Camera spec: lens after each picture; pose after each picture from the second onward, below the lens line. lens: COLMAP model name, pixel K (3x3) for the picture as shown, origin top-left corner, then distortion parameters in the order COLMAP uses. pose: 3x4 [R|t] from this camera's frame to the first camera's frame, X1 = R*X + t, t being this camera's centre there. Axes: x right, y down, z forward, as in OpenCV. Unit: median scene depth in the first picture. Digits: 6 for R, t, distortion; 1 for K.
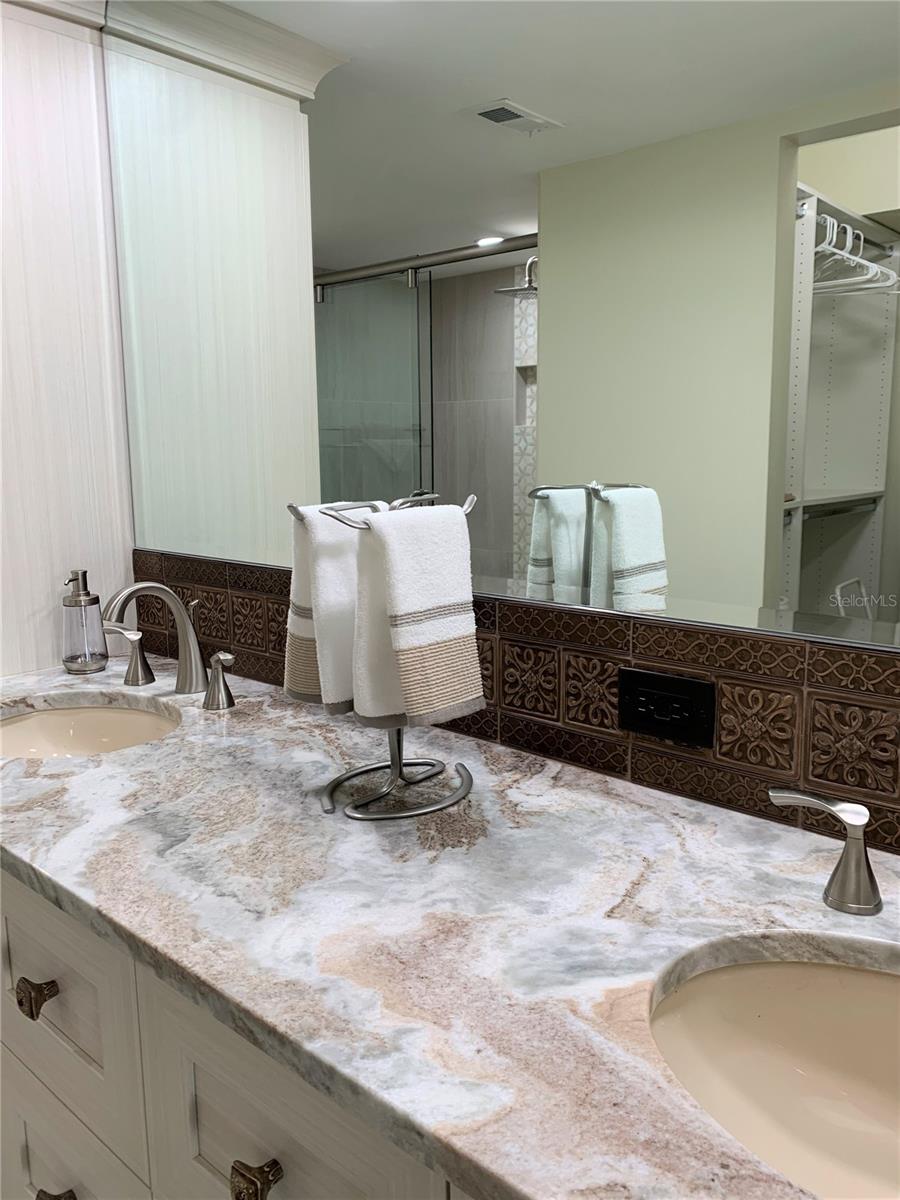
lens RADIAL K [[923.2, 0, 450.7], [0, 923.2, 580.8], [0, 0, 1]] dist [0.013435, -0.002955]
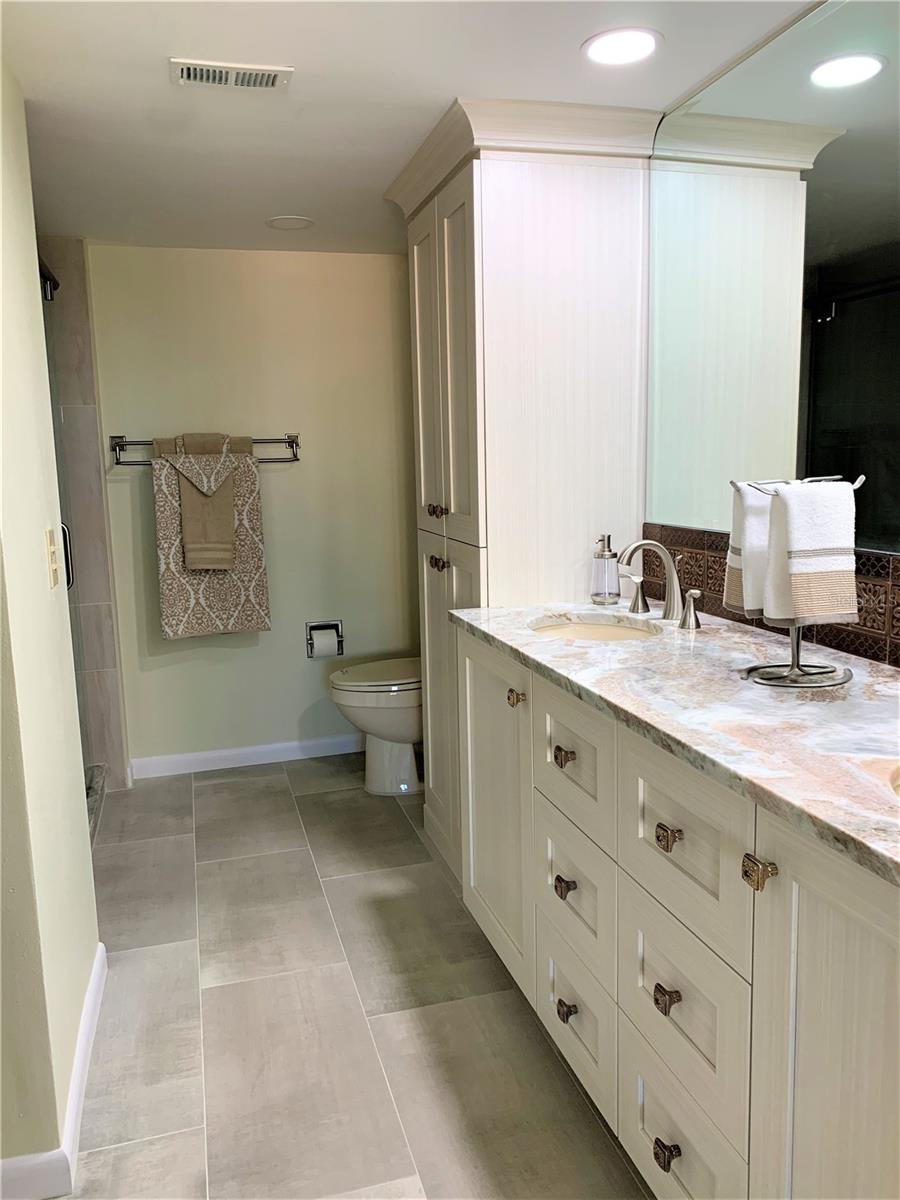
lens RADIAL K [[923.2, 0, 450.7], [0, 923.2, 580.8], [0, 0, 1]] dist [0.013435, -0.002955]
pose [[0.849536, 0.066857, -0.523277, 0.225952], [-0.072280, 0.997333, 0.010079, 0.094217], [0.522555, 0.029260, 0.852103, -0.524966]]
